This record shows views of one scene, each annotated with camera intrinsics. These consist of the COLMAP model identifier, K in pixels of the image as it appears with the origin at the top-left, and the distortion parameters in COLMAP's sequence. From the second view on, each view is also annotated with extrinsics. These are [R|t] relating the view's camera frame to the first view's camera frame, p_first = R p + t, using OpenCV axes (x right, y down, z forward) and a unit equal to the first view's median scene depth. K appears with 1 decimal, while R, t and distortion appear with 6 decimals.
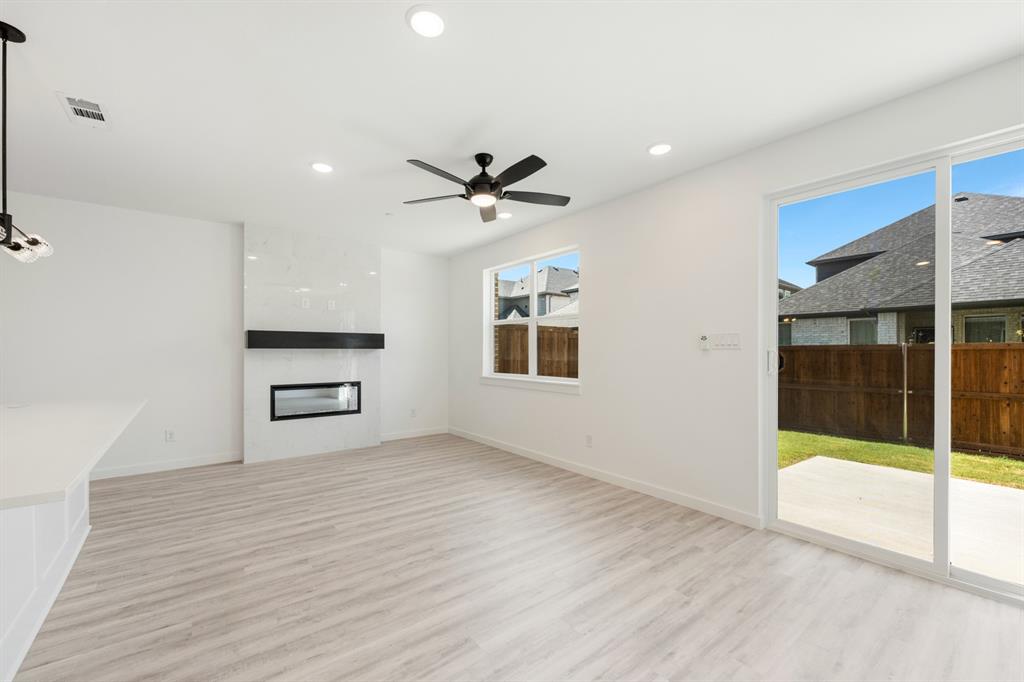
lens RADIAL K [[415.1, 0, 505.1], [0, 415.1, 347.9], [0, 0, 1]] dist [-0.002141, -0.000448]
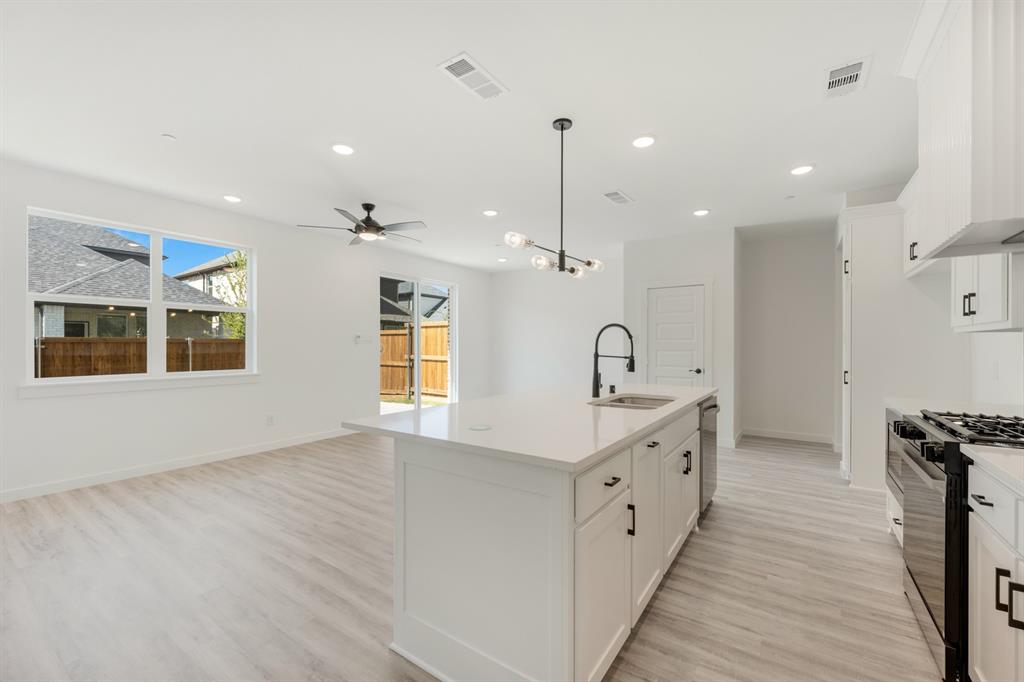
lens RADIAL K [[415.1, 0, 505.9], [0, 415.1, 339.1], [0, 0, 1]] dist [-0.002141, -0.000448]
pose [[-0.314306, 0.011826, 0.949248, -1.329113], [-0.010681, 0.999815, -0.015993, 0.007619], [-0.949262, -0.015166, -0.314122, 0.865493]]
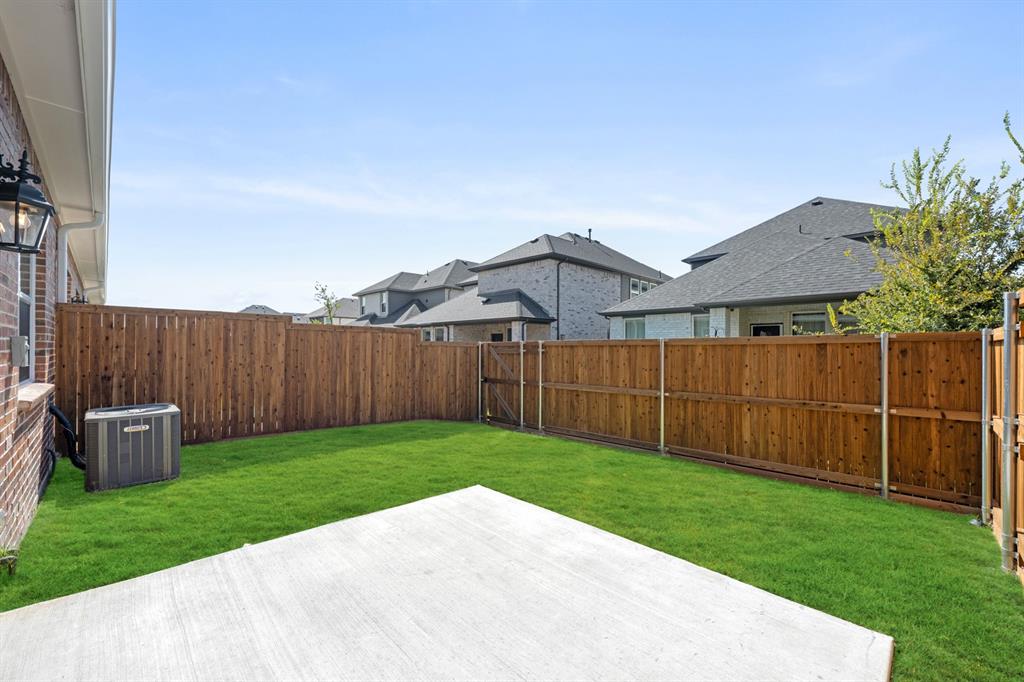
lens RADIAL K [[411.4, 0, 511.7], [0, 411.4, 345.1], [0, 0, 1]] dist [-0.001241, -0.000045]
pose [[0.990562, 0.002560, 0.137043, 1.065101], [-0.002626, 0.999997, 0.000307, 0.009435], [-0.137042, -0.000664, 0.990565, 0.390587]]
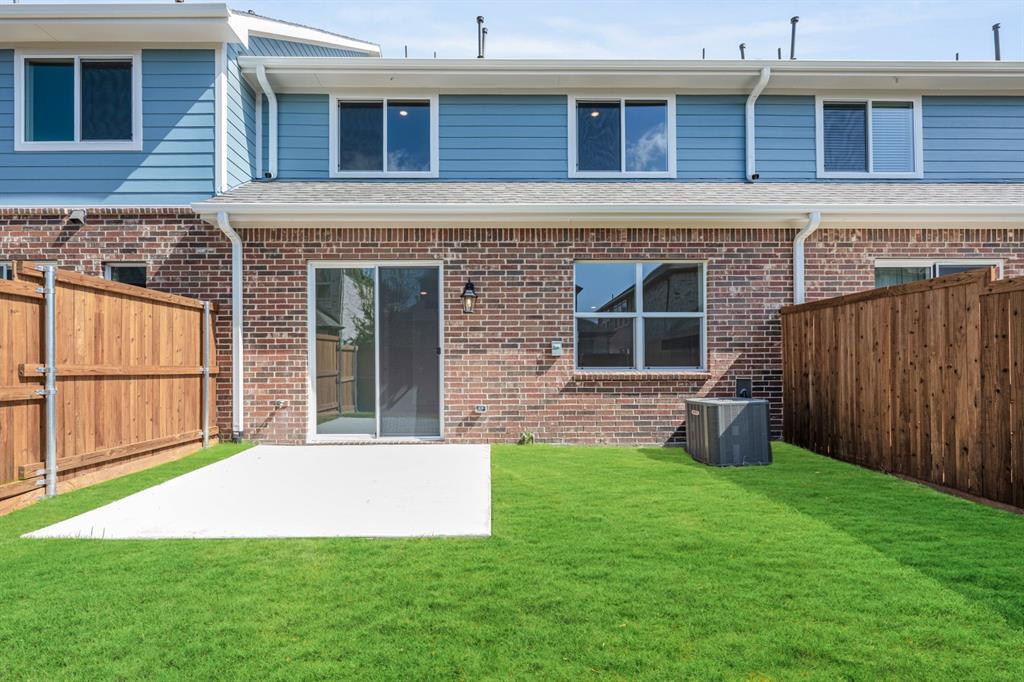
lens RADIAL K [[411.4, 0, 491.2], [0, 411.4, 363.5], [0, 0, 1]] dist [-0.001241, -0.000045]
pose [[-0.599108, -0.002016, -0.800666, 1.705554], [0.011698, 0.999868, -0.011270, 0.089846], [0.800583, -0.016118, -0.599006, 1.951693]]
